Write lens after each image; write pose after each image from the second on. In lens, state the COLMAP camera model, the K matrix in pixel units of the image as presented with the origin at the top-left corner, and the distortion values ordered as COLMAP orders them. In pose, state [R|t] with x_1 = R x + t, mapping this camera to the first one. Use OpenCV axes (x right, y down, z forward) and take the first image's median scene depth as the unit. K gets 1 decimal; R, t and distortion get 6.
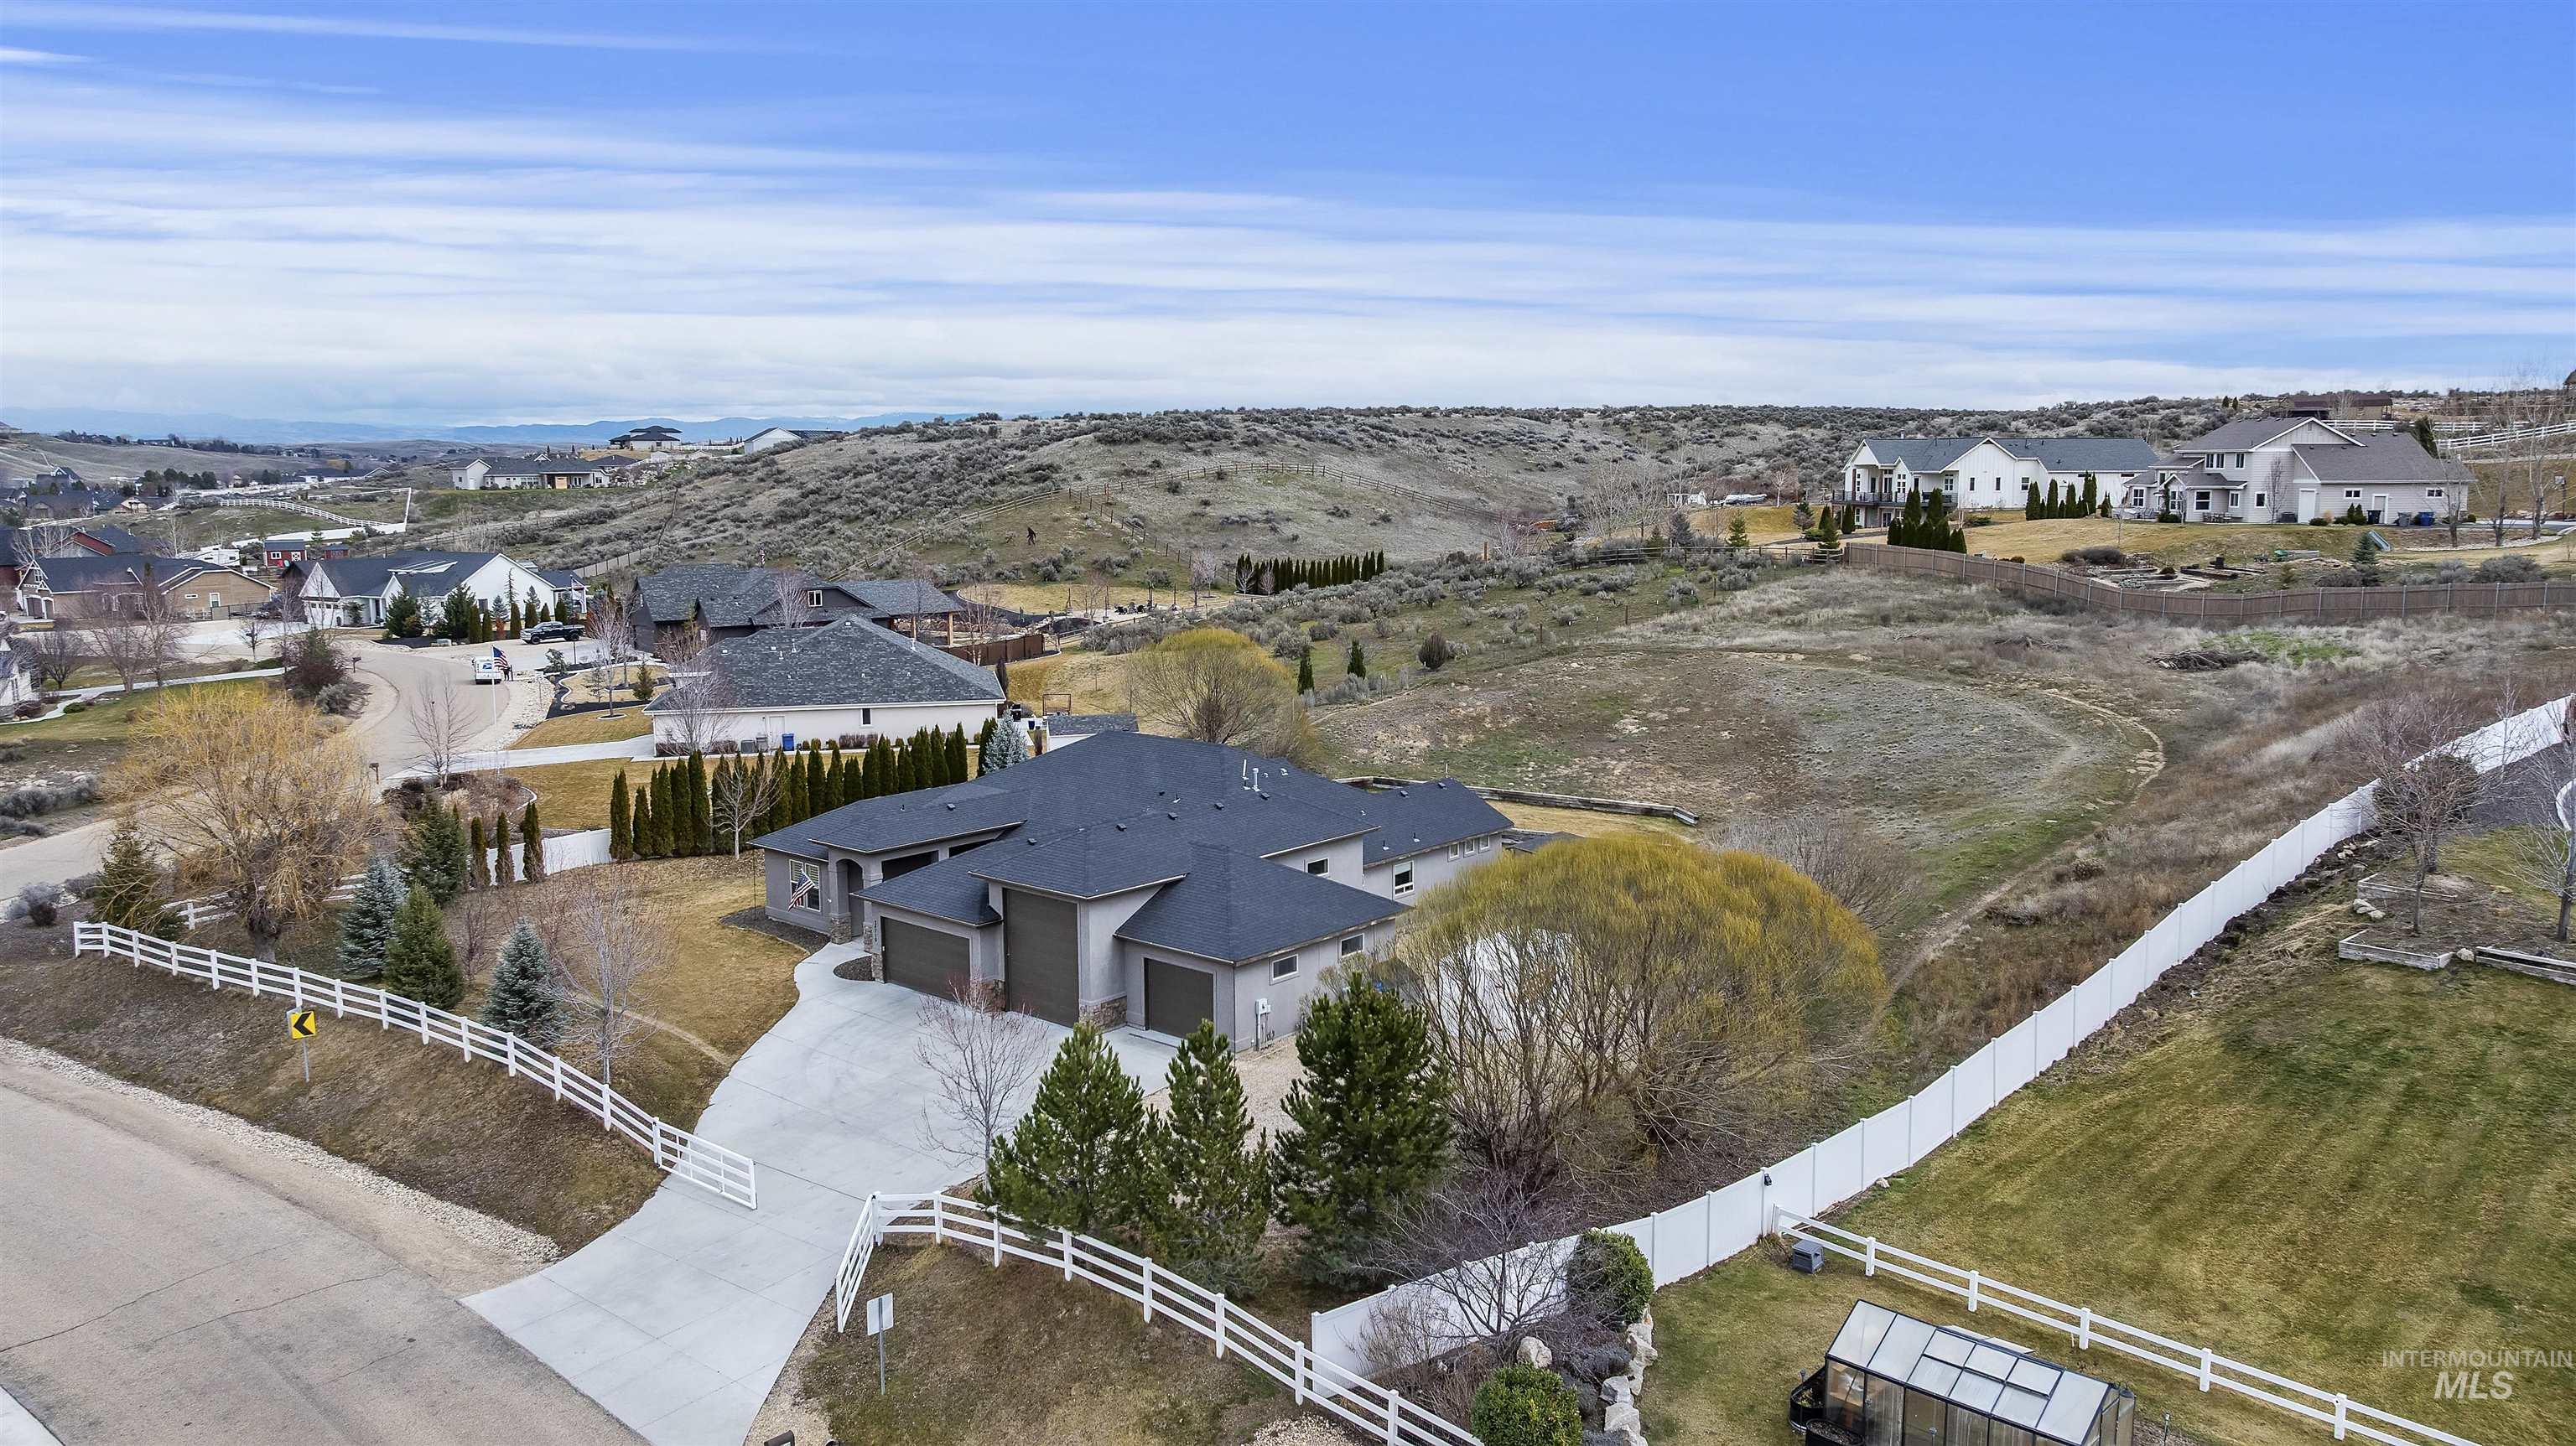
lens RADIAL K [[1805.6, 0, 1298.7], [0, 1805.6, 711.3], [0, 0, 1]] dist [-0.019548, 0.002598]
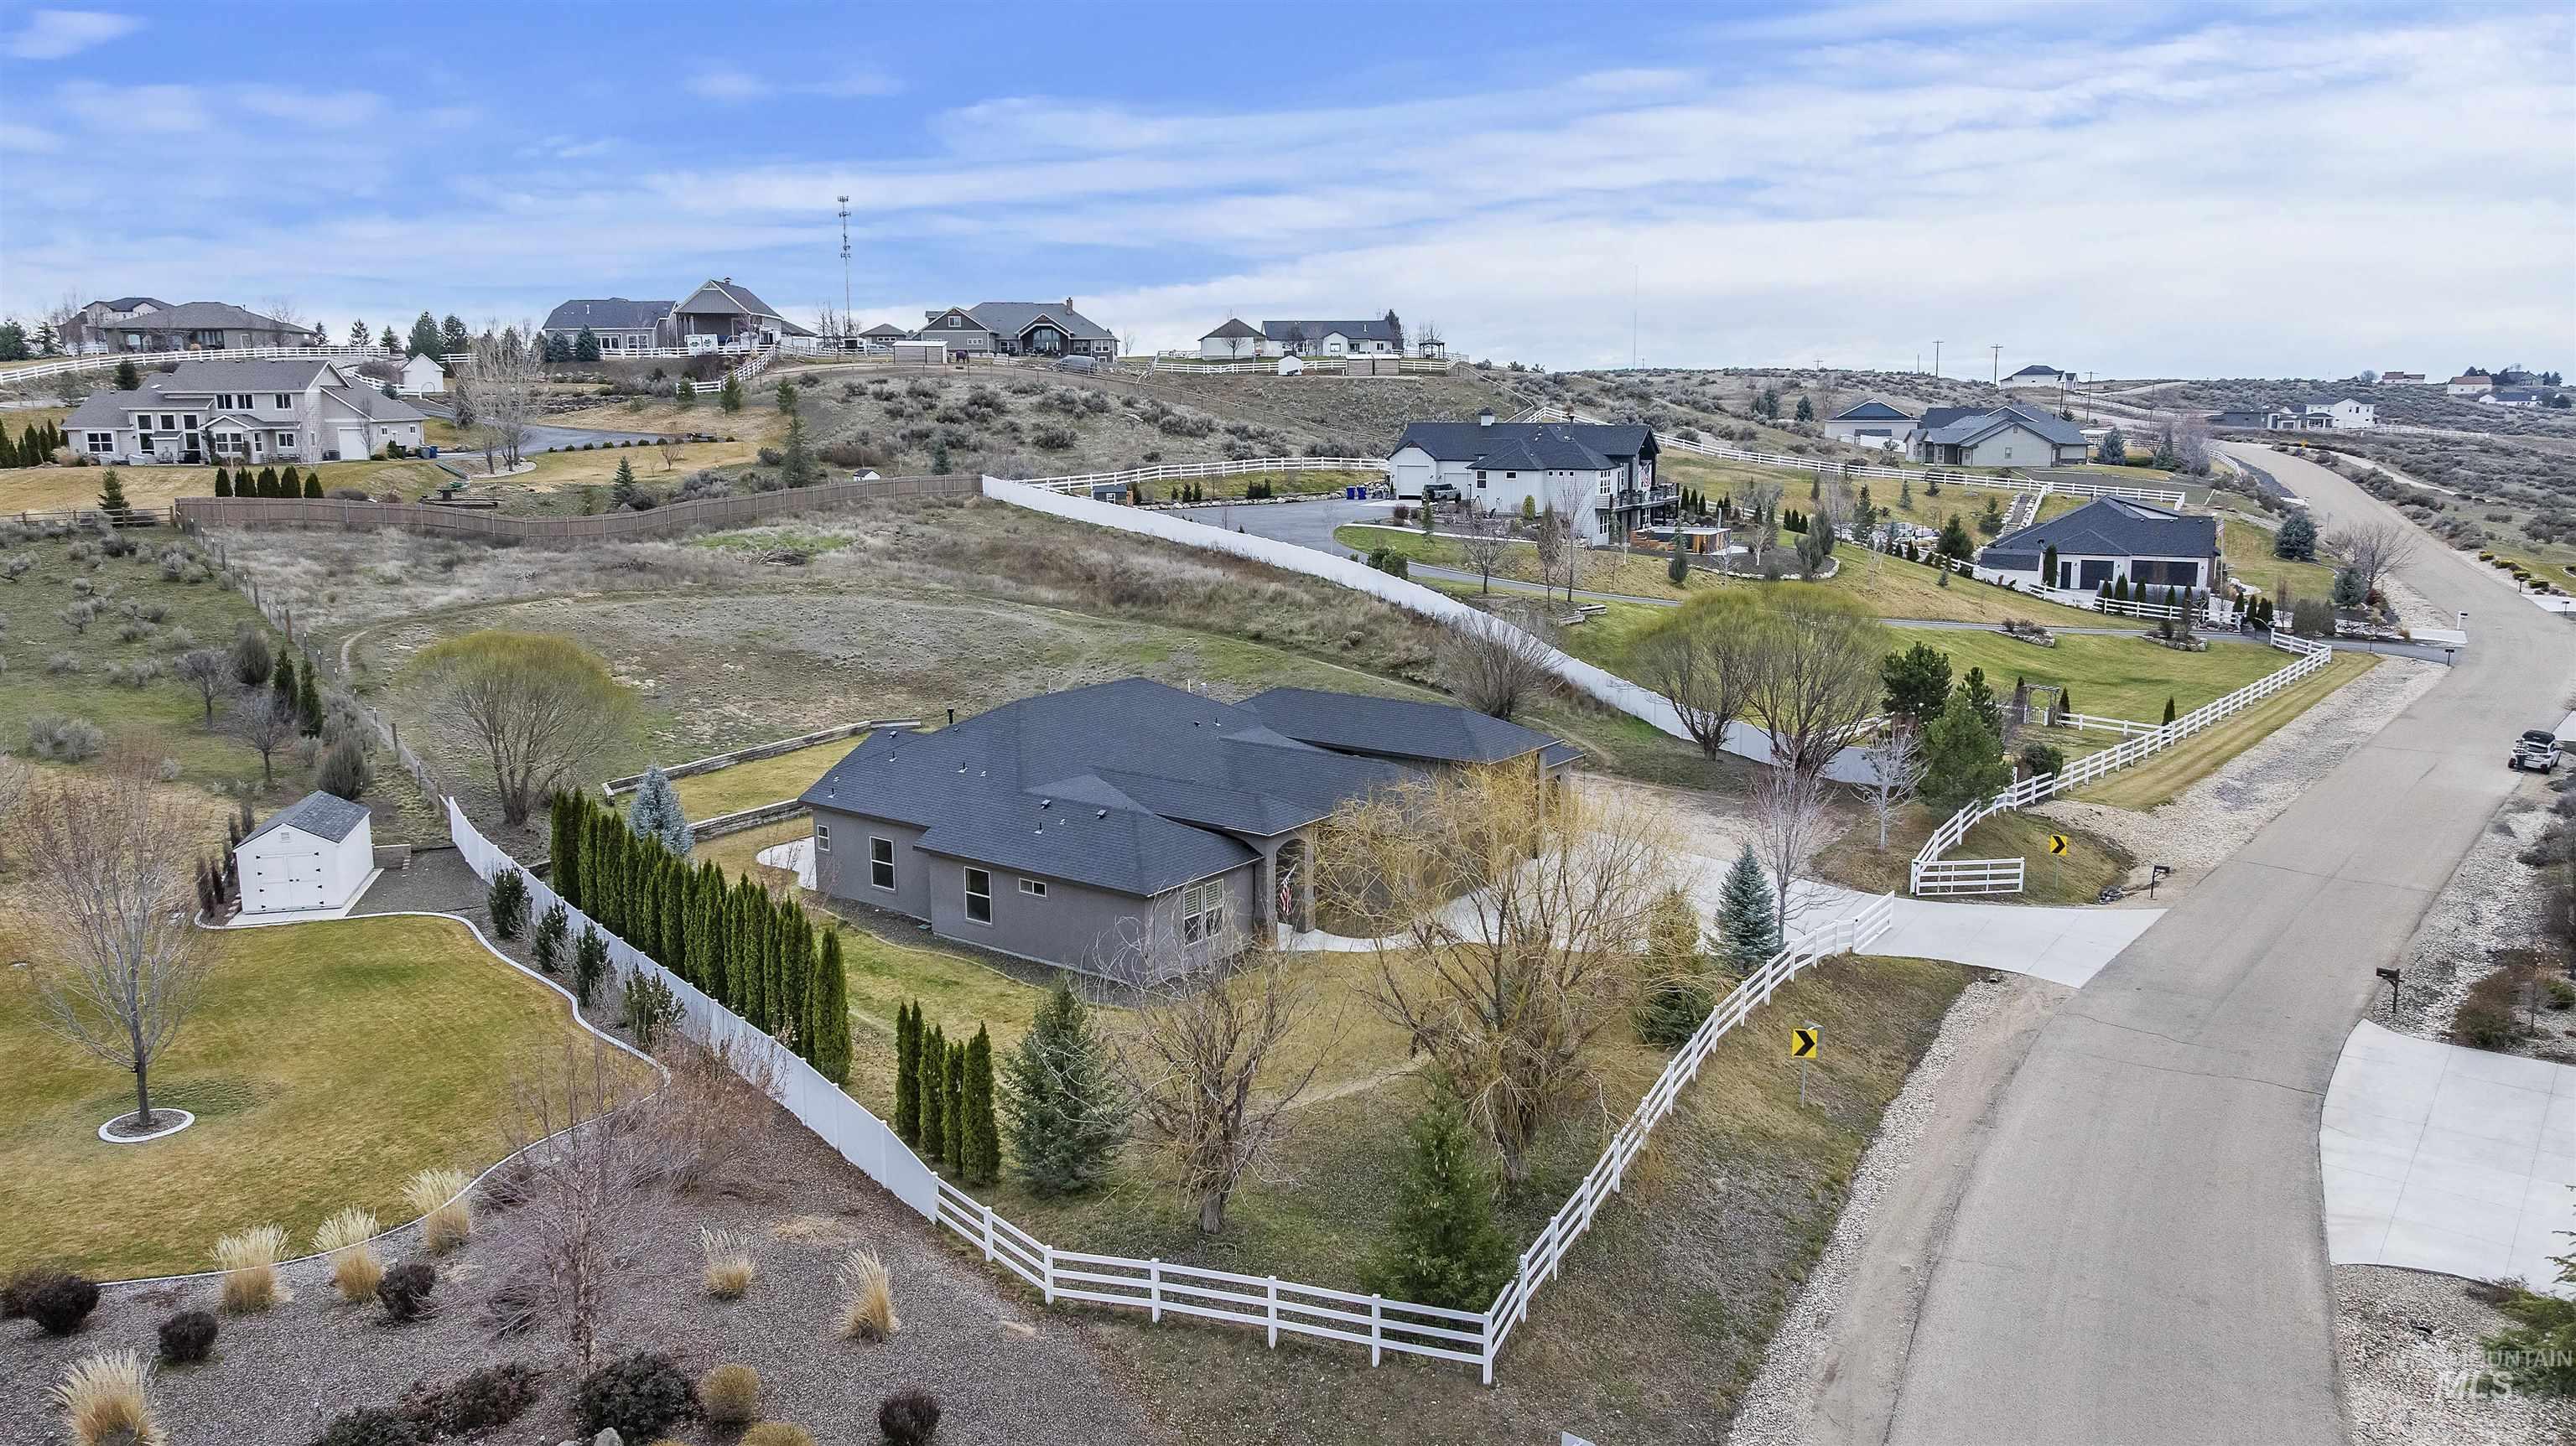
lens RADIAL K [[1805.6, 0, 1298.7], [0, 1805.6, 711.3], [0, 0, 1]] dist [-0.019548, 0.002598]
pose [[-0.071434, -0.167553, 0.983272, -1.140177], [0.138132, 0.974630, 0.176115, -0.141078], [-0.987834, 0.148402, -0.046477, 1.045156]]
